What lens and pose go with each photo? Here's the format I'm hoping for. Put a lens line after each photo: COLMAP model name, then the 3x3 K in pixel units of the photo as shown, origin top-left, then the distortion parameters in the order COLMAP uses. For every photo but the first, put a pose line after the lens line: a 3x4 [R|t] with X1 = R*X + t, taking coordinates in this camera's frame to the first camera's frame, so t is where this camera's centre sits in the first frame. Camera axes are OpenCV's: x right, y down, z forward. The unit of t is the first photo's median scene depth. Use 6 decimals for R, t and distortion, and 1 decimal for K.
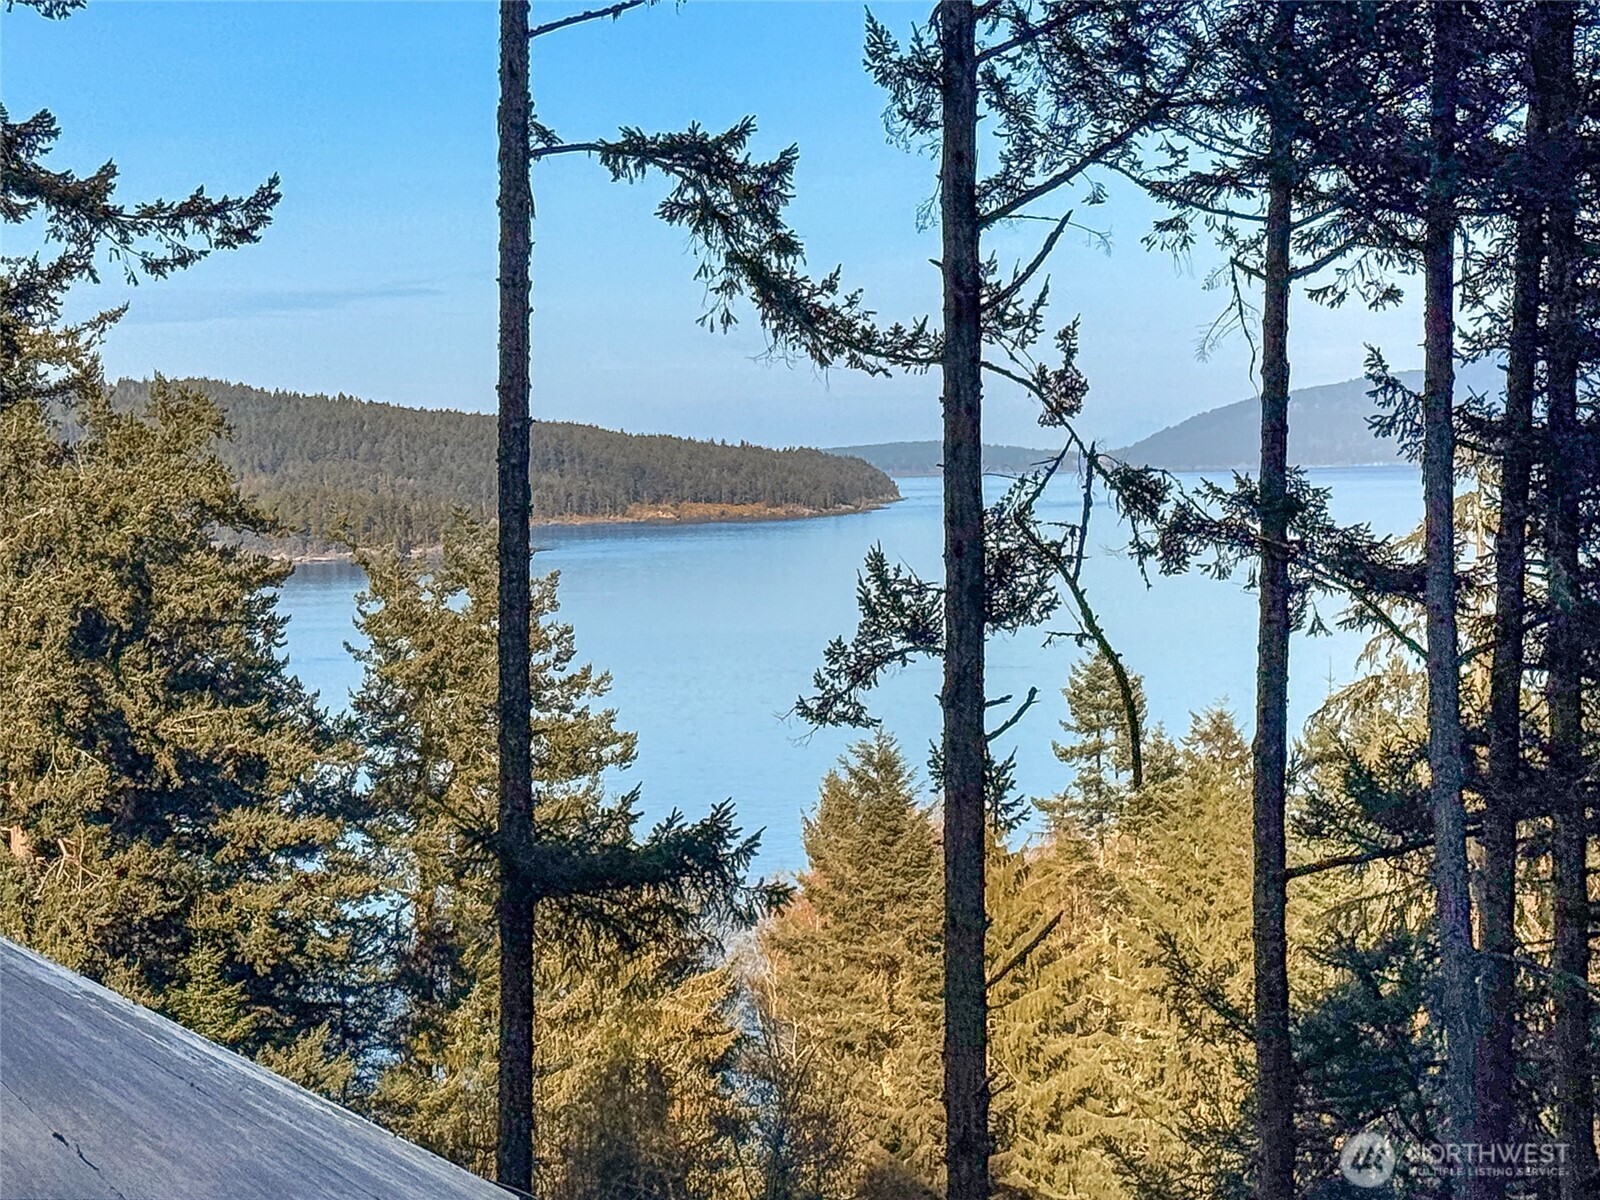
lens RADIAL K [[4221.7, 0, 731.8], [0, 4221.7, 631.5], [0, 0, 1]] dist [0.220538, 0.000000]
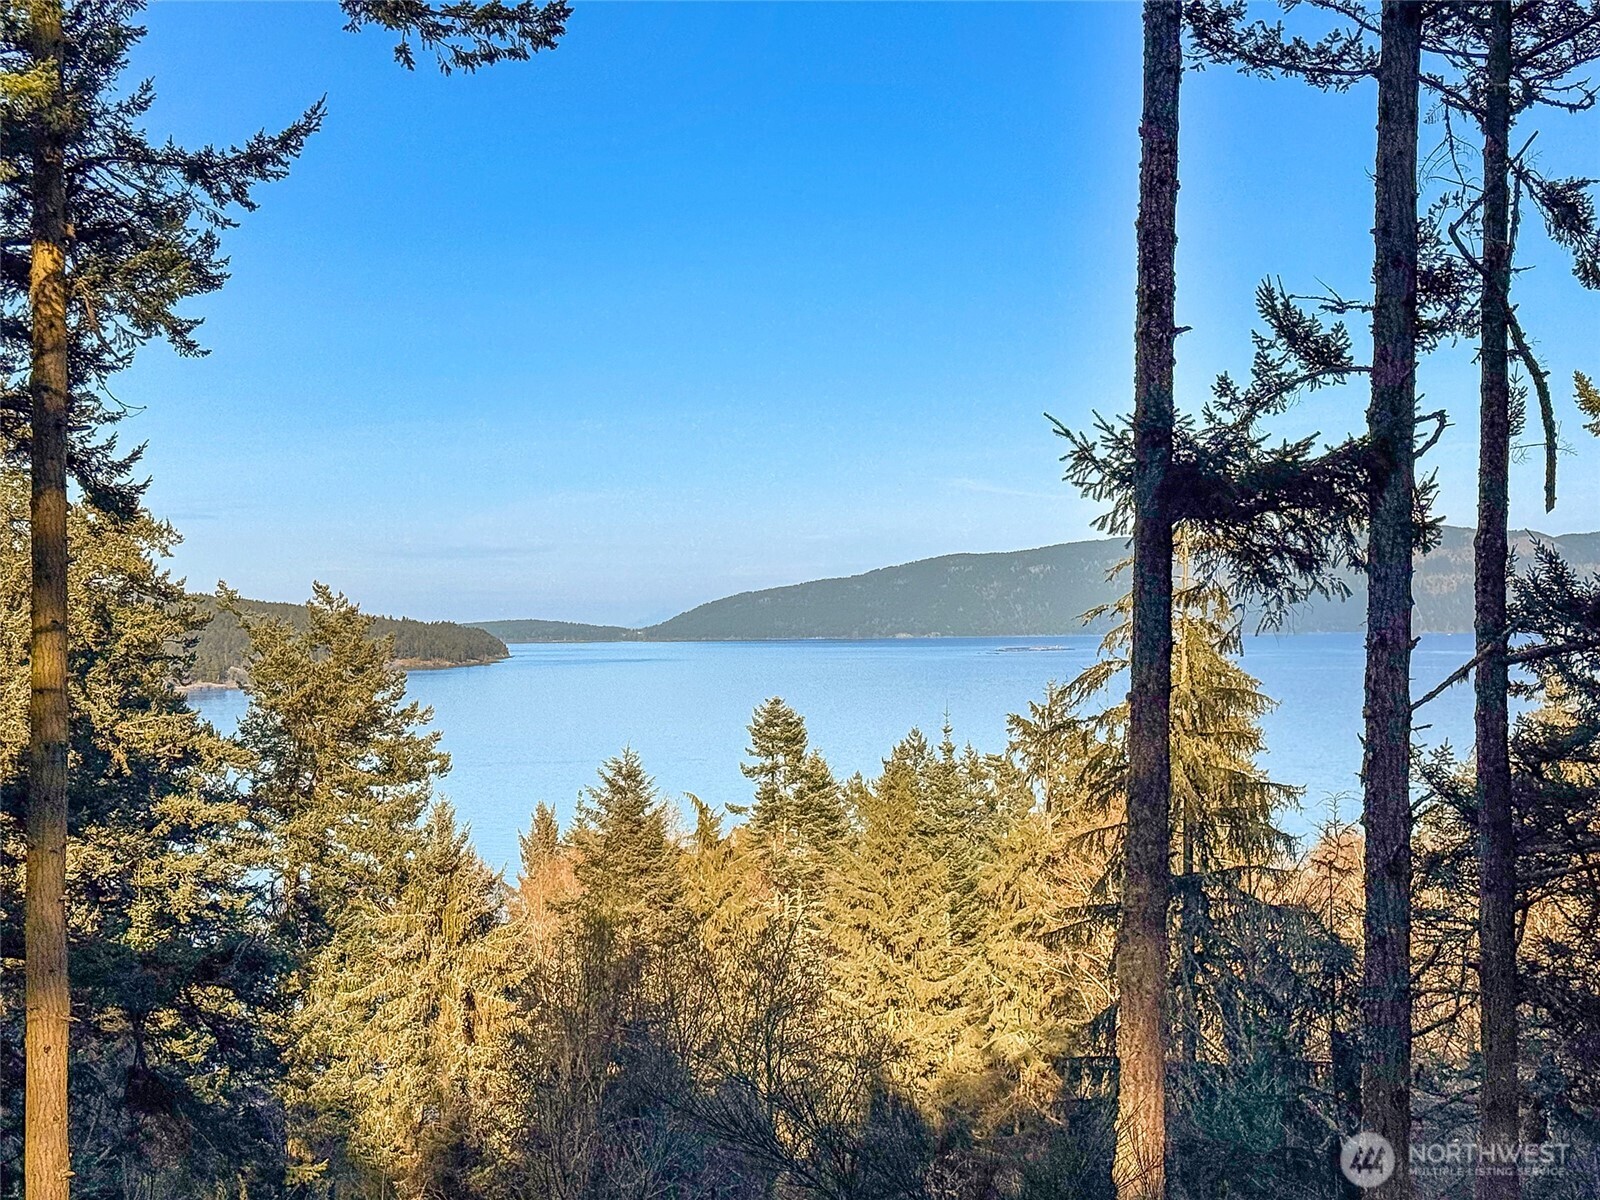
lens RADIAL K [[2755.3, 0, 789.3], [0, 2755.3, 593.7], [0, 0, 1]] dist [0.227694, 0.000000]
pose [[0.989411, 0.013161, 0.144545, -0.052661], [-0.004910, 0.998345, -0.057296, 0.028216], [-0.145059, 0.055979, 0.987838, 0.111059]]
